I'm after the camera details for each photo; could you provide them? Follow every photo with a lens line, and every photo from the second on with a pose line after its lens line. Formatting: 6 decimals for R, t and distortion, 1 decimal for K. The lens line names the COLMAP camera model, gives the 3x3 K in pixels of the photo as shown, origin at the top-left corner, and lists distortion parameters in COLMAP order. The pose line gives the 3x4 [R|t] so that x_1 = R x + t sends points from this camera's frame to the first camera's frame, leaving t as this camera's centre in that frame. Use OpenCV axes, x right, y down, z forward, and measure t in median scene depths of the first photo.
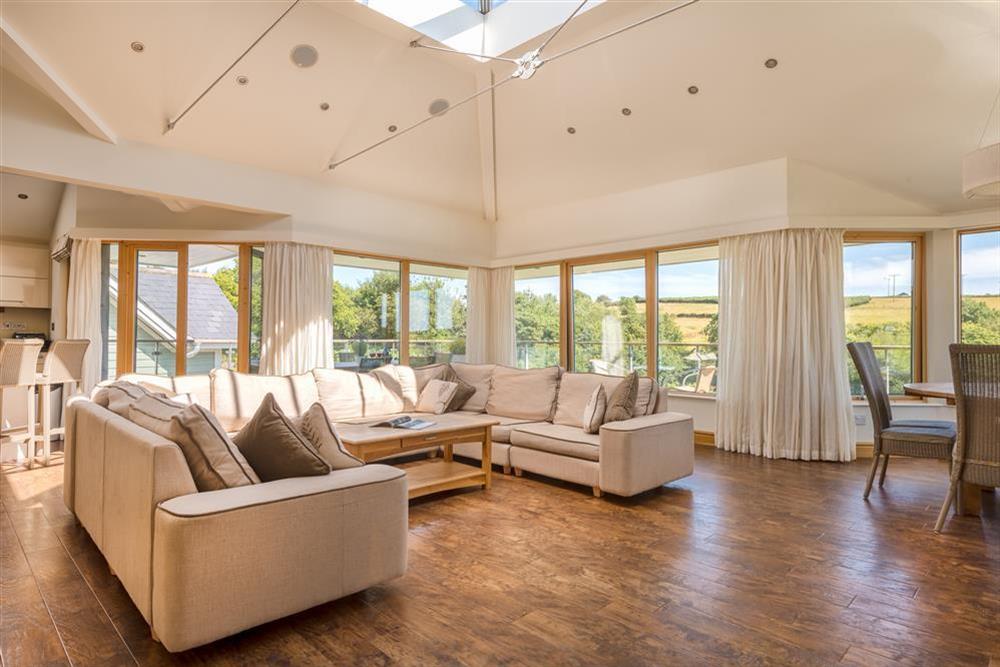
lens RADIAL K [[557.4, 0, 499.8], [0, 557.4, 335.1], [0, 0, 1]] dist [0.004063, 0.000527]
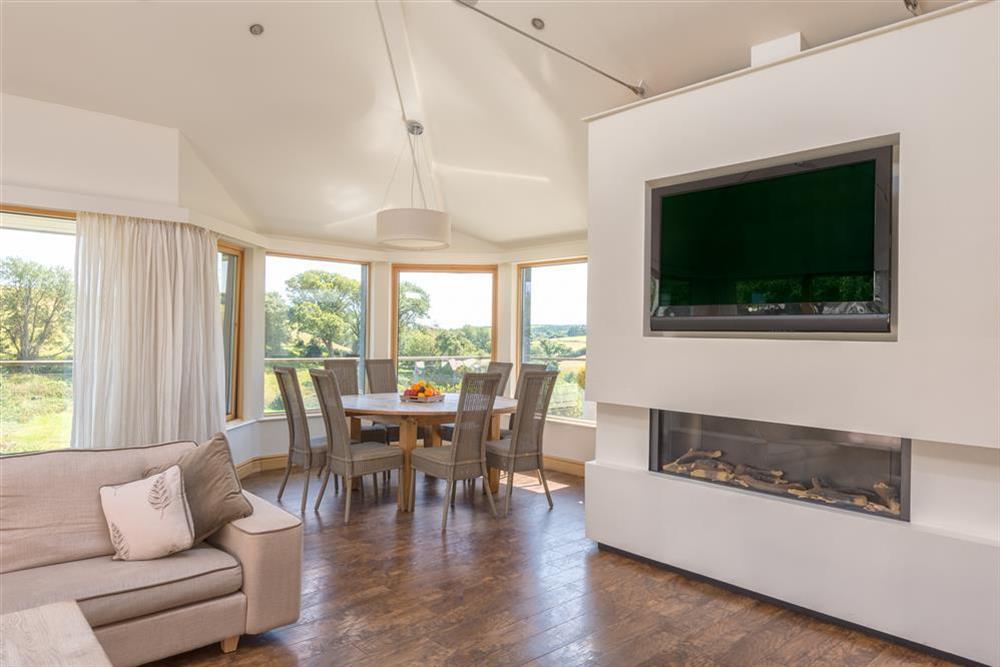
lens RADIAL K [[657.0, 0, 503.9], [0, 657.0, 335.6], [0, 0, 1]] dist [0.024995, -0.001060]
pose [[0.041060, -0.006996, 0.999132, -0.532592], [-0.021369, 0.999741, 0.007879, -0.066146], [-0.998928, -0.021674, 0.040899, 0.683117]]
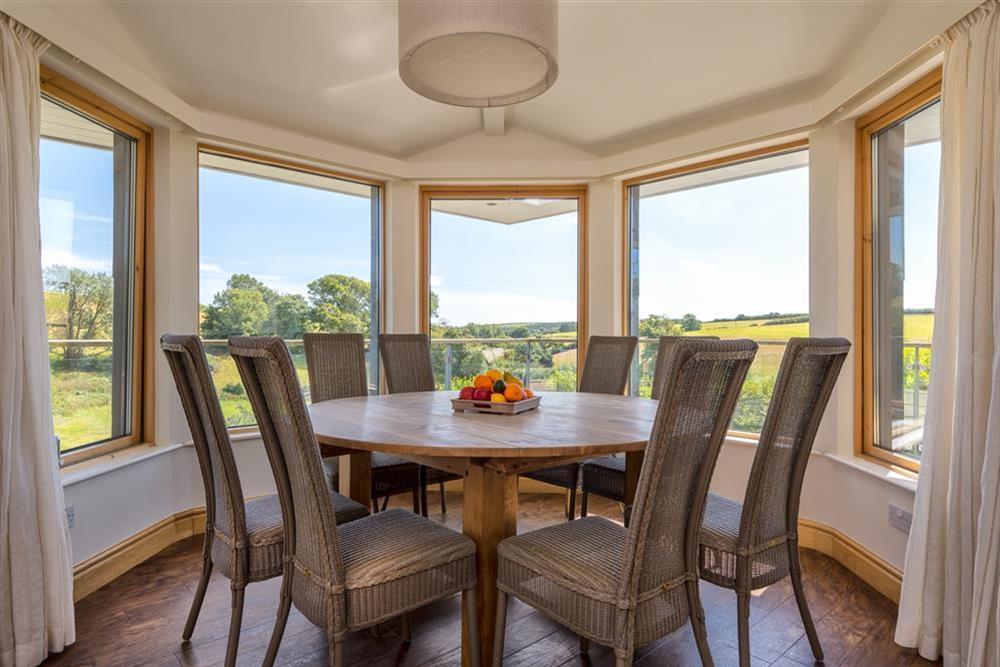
lens RADIAL K [[557.4, 0, 498.3], [0, 557.4, 332.0], [0, 0, 1]] dist [0.004063, 0.000527]
pose [[0.039836, -0.004062, 0.999198, 0.309083], [-0.007278, 0.999964, 0.004356, 0.007605], [-0.999180, -0.007446, 0.039805, 0.893242]]
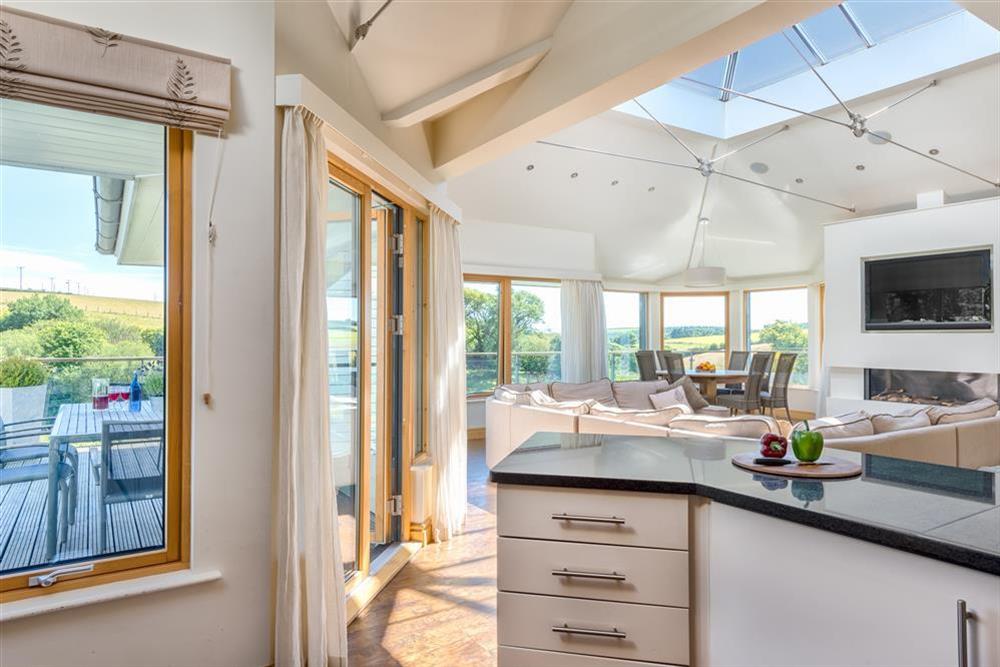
lens RADIAL K [[657.0, 0, 490.8], [0, 657.0, 333.0], [0, 0, 1]] dist [0.024995, -0.001060]
pose [[0.186379, 0.001272, 0.982477, -1.795491], [-0.003735, 0.999993, -0.000586, -0.055624], [-0.982471, -0.003560, 0.186383, 1.273875]]
